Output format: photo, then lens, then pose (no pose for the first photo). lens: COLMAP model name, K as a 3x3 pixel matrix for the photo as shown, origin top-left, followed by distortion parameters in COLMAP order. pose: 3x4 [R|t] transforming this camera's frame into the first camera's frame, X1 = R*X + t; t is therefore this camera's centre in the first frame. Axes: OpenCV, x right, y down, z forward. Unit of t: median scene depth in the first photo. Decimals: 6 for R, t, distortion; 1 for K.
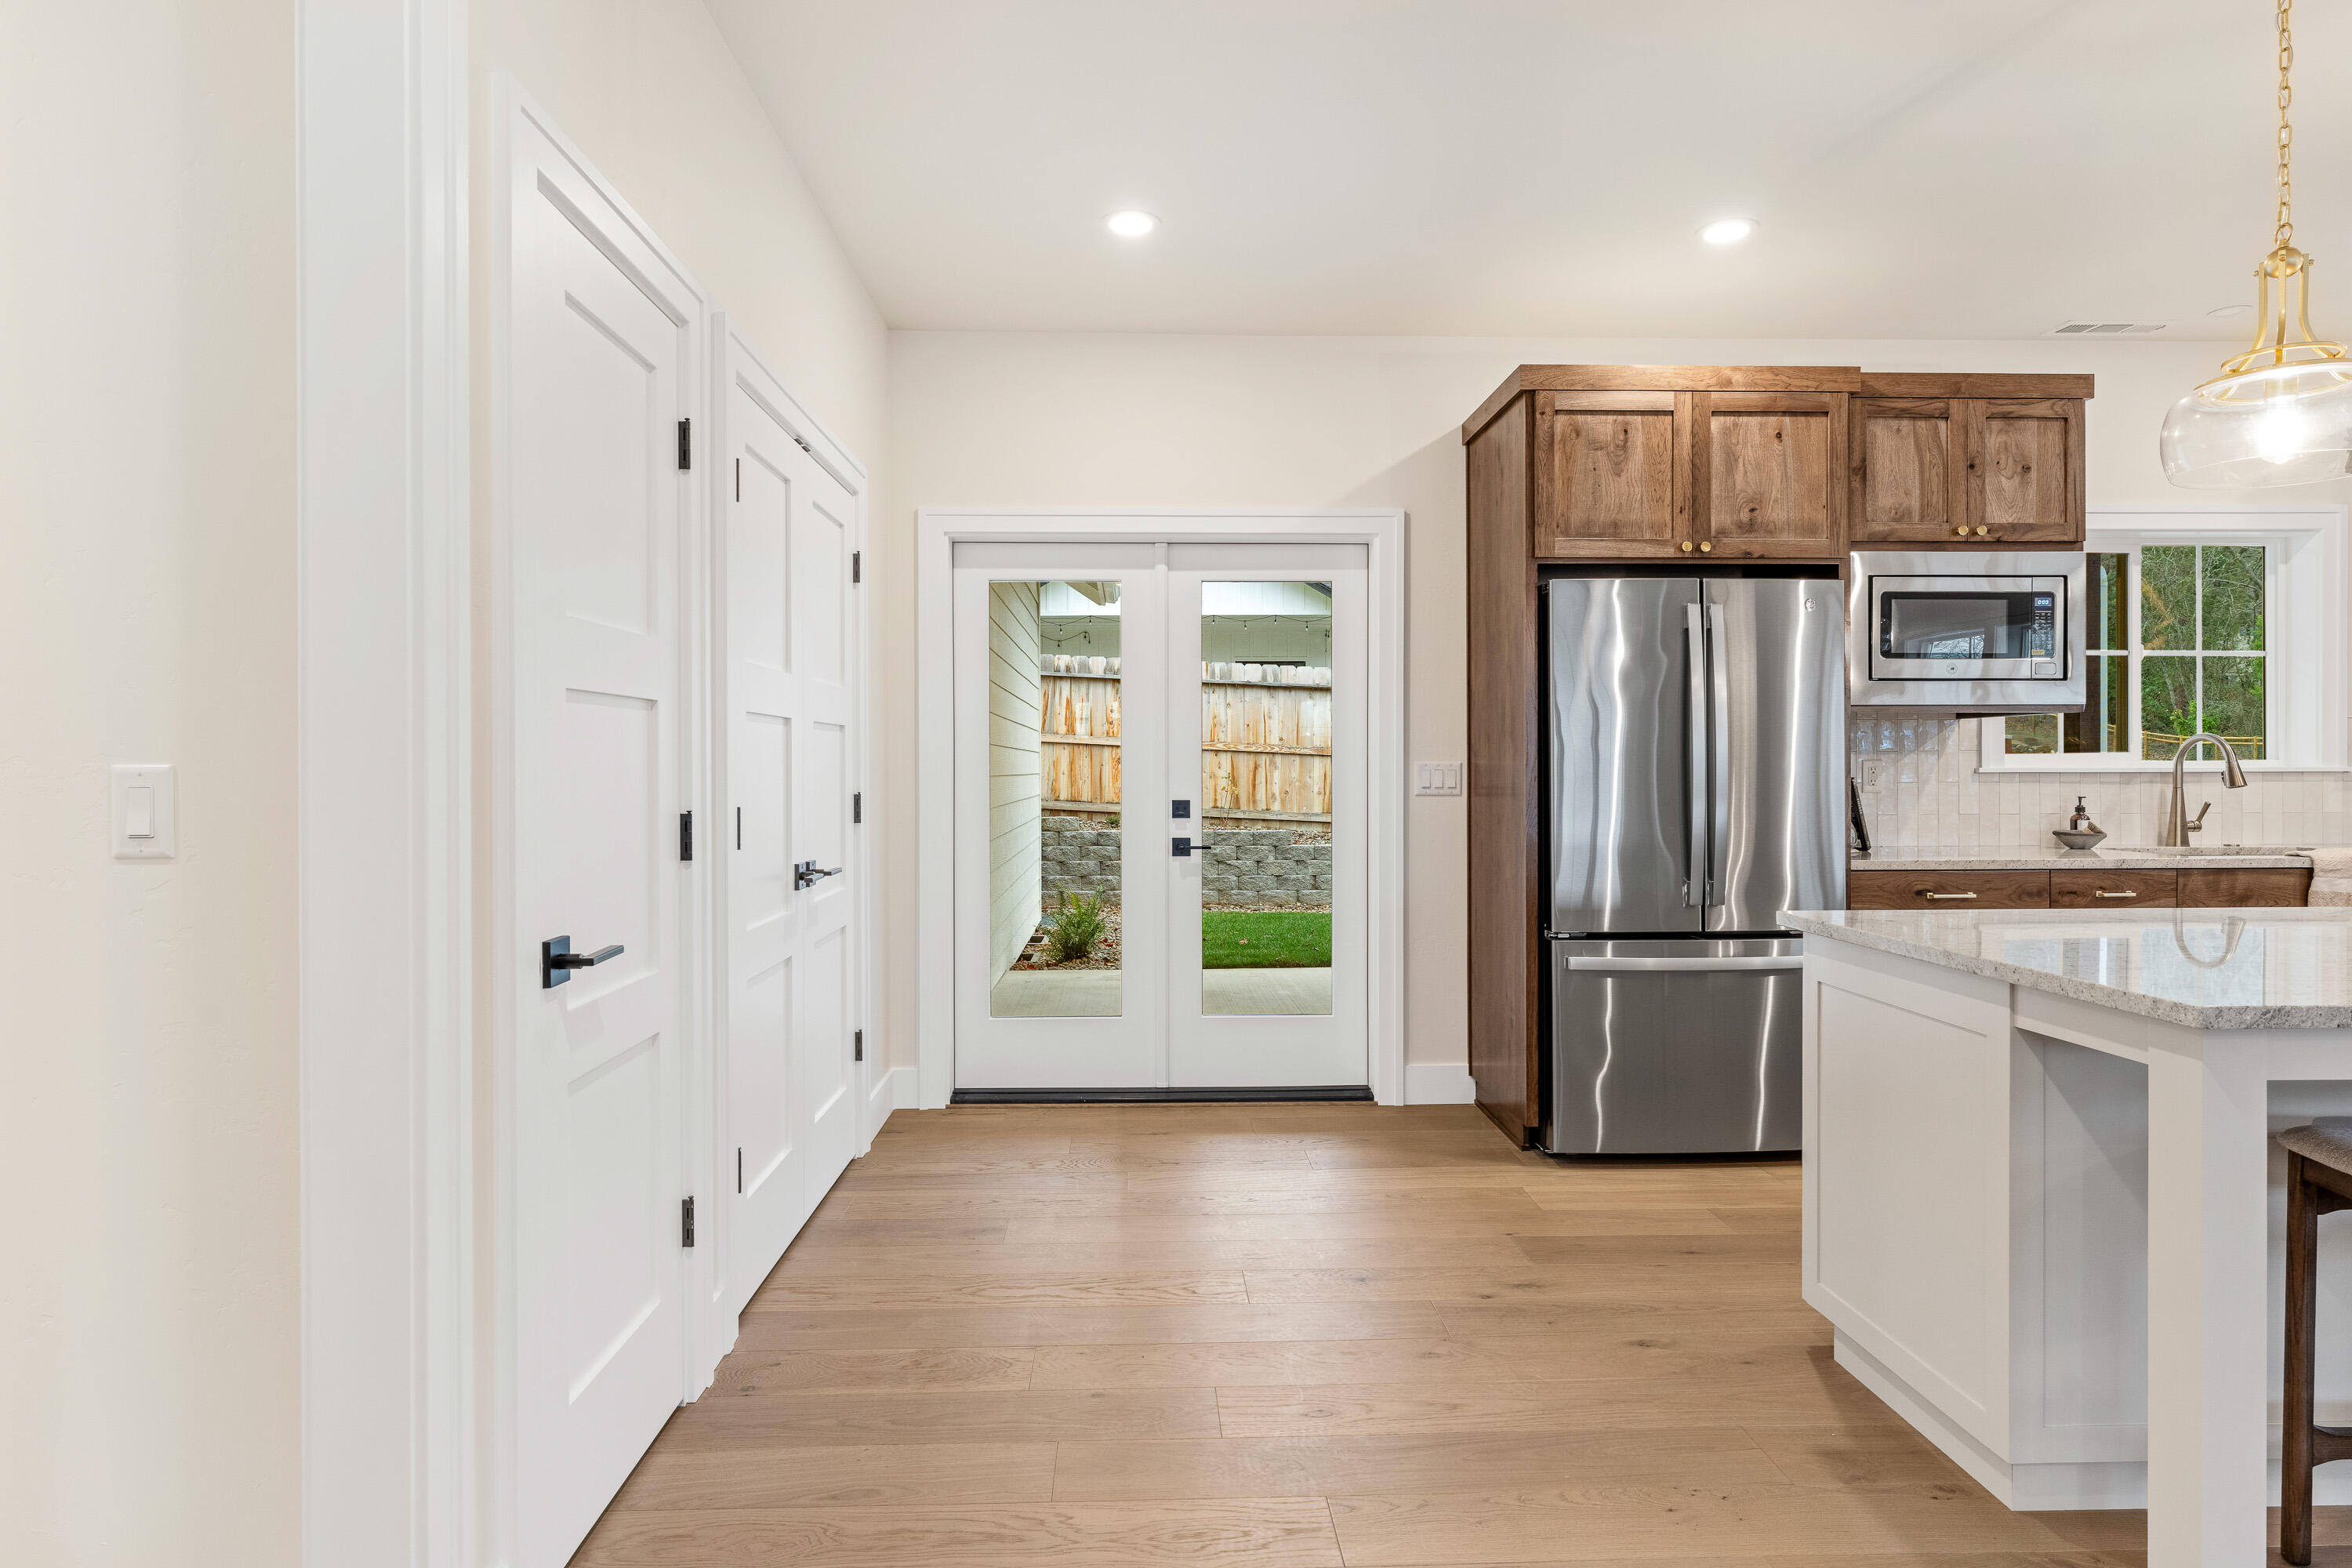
lens RADIAL K [[1280.7, 0, 1170.0], [0, 1280.7, 778.9], [0, 0, 1]] dist [-0.004444, -0.002385]
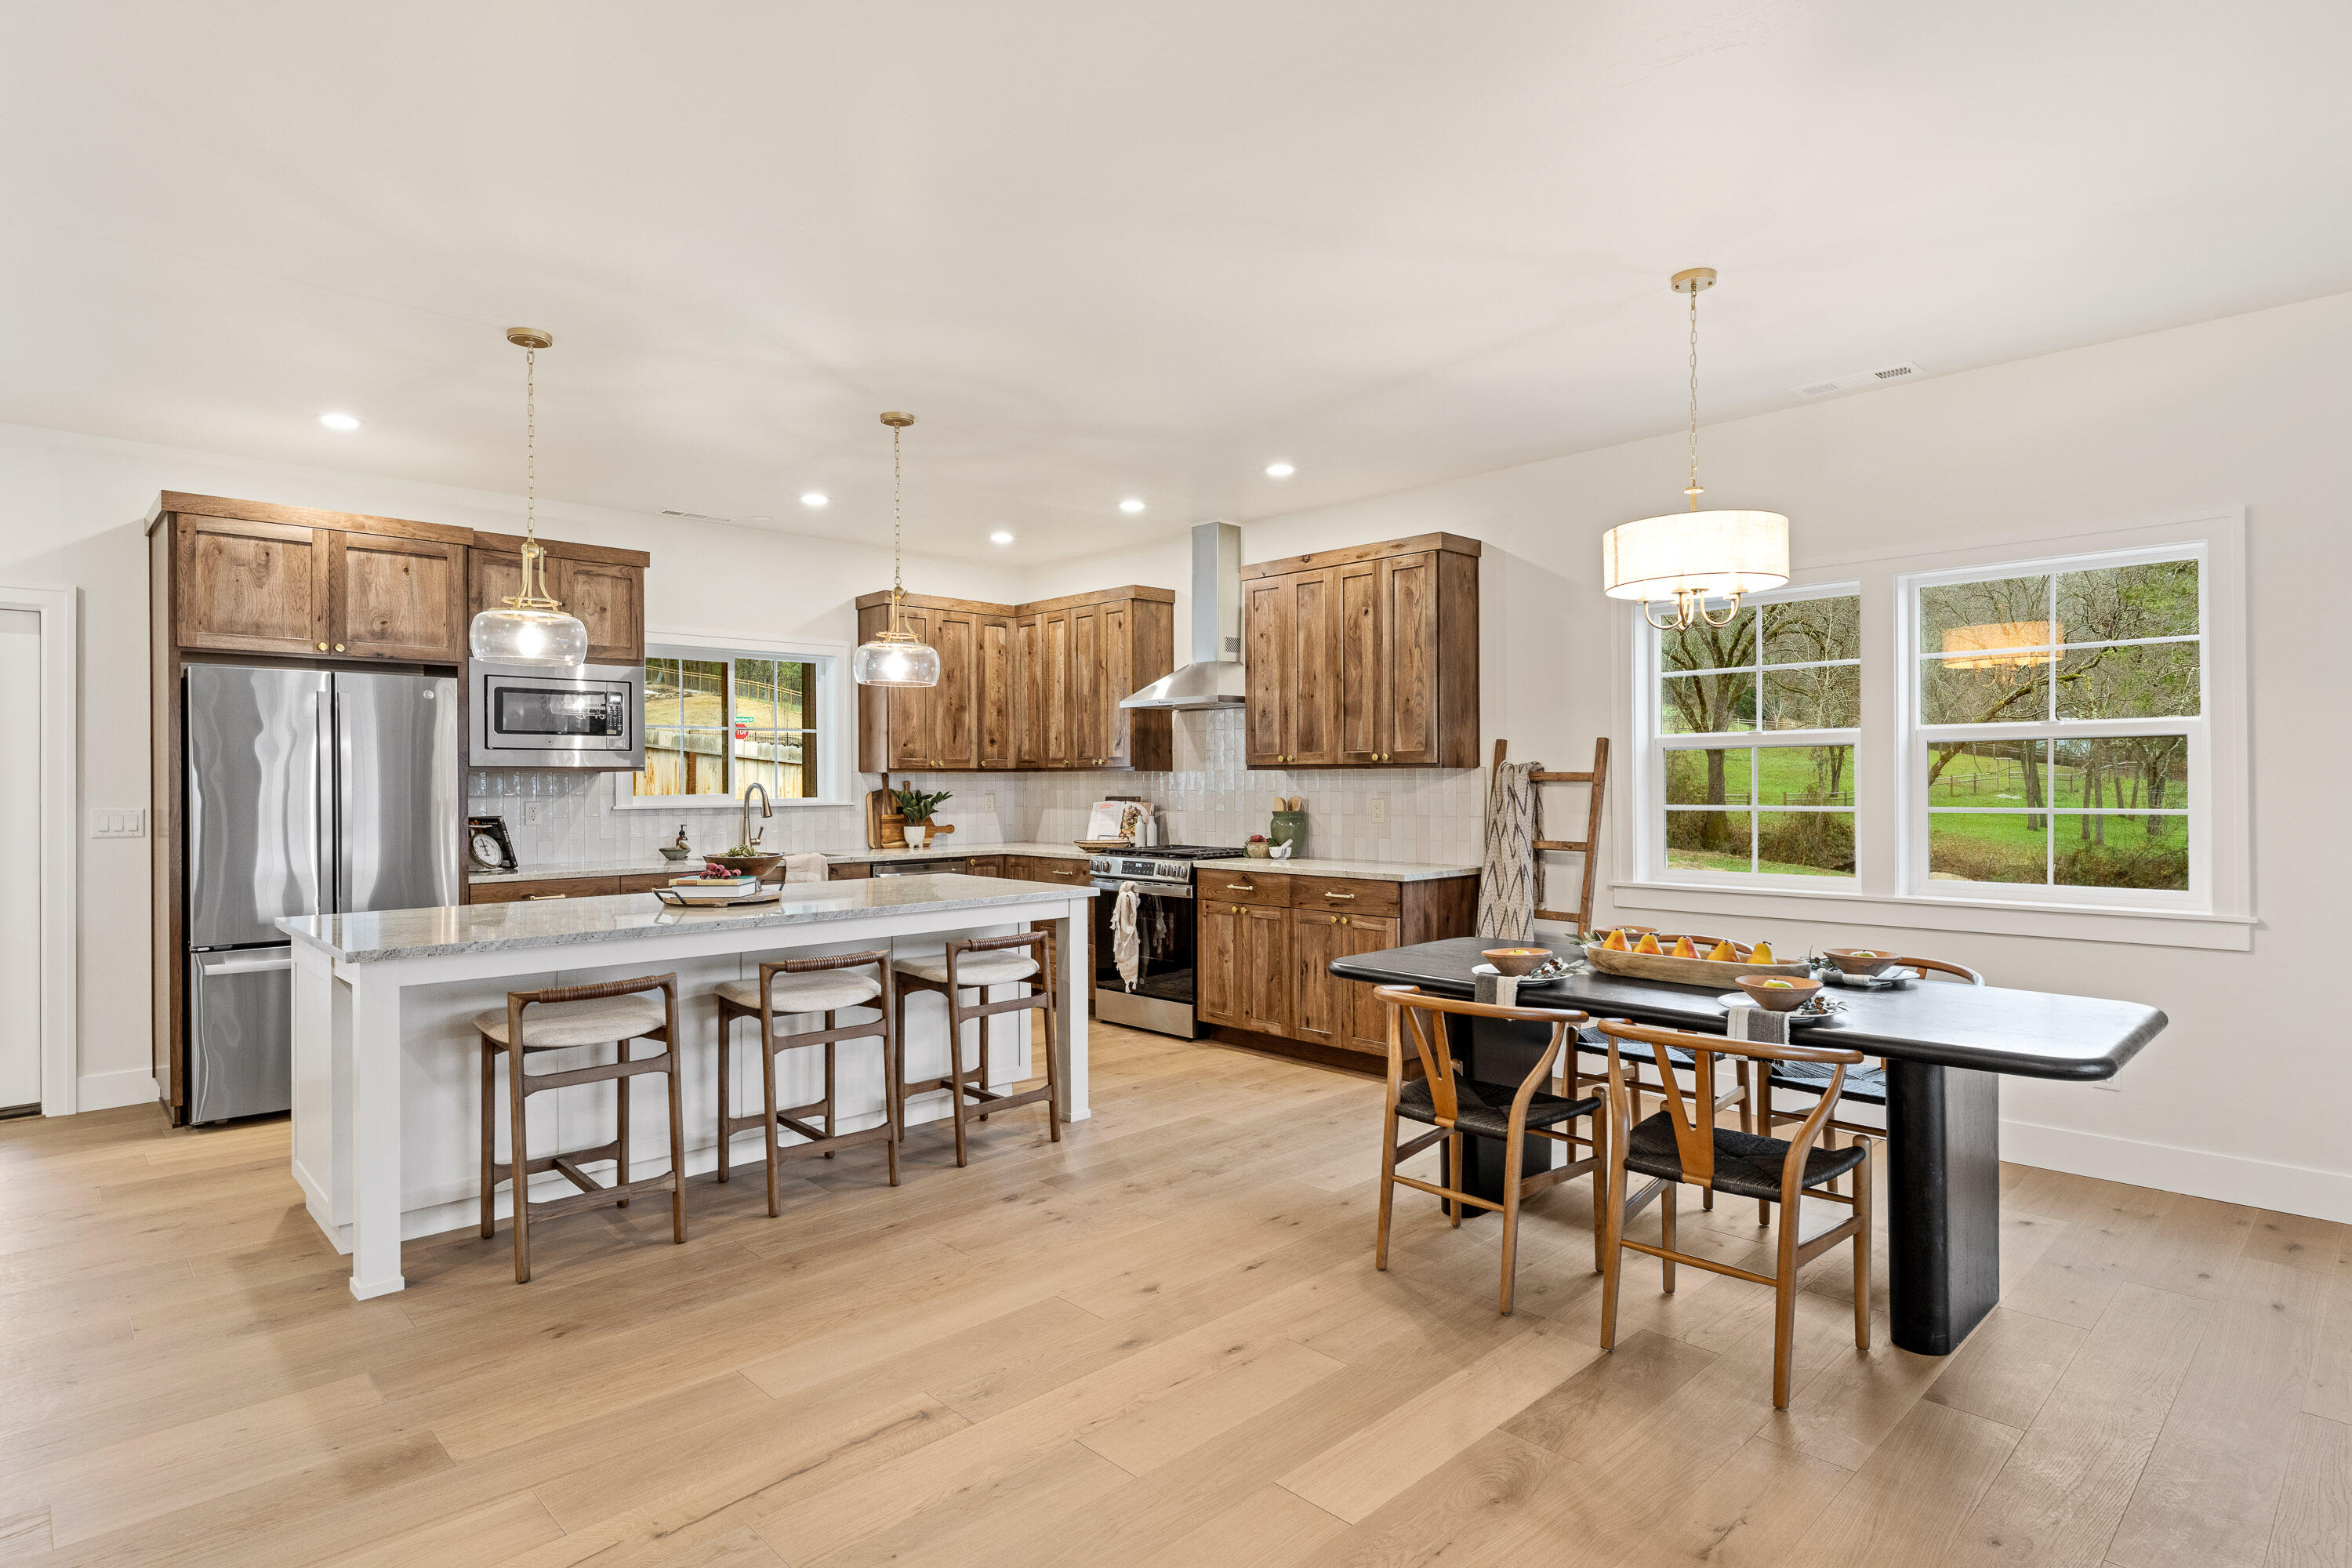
lens RADIAL K [[1234.4, 0, 1168.8], [0, 1234.4, 778.7], [0, 0, 1]] dist [-0.000640, -0.001368]
pose [[0.742585, 0.000647, 0.669751, 0.193998], [0.007940, 0.999921, -0.009770, -0.024733], [-0.669704, 0.012573, 0.742521, -0.520288]]
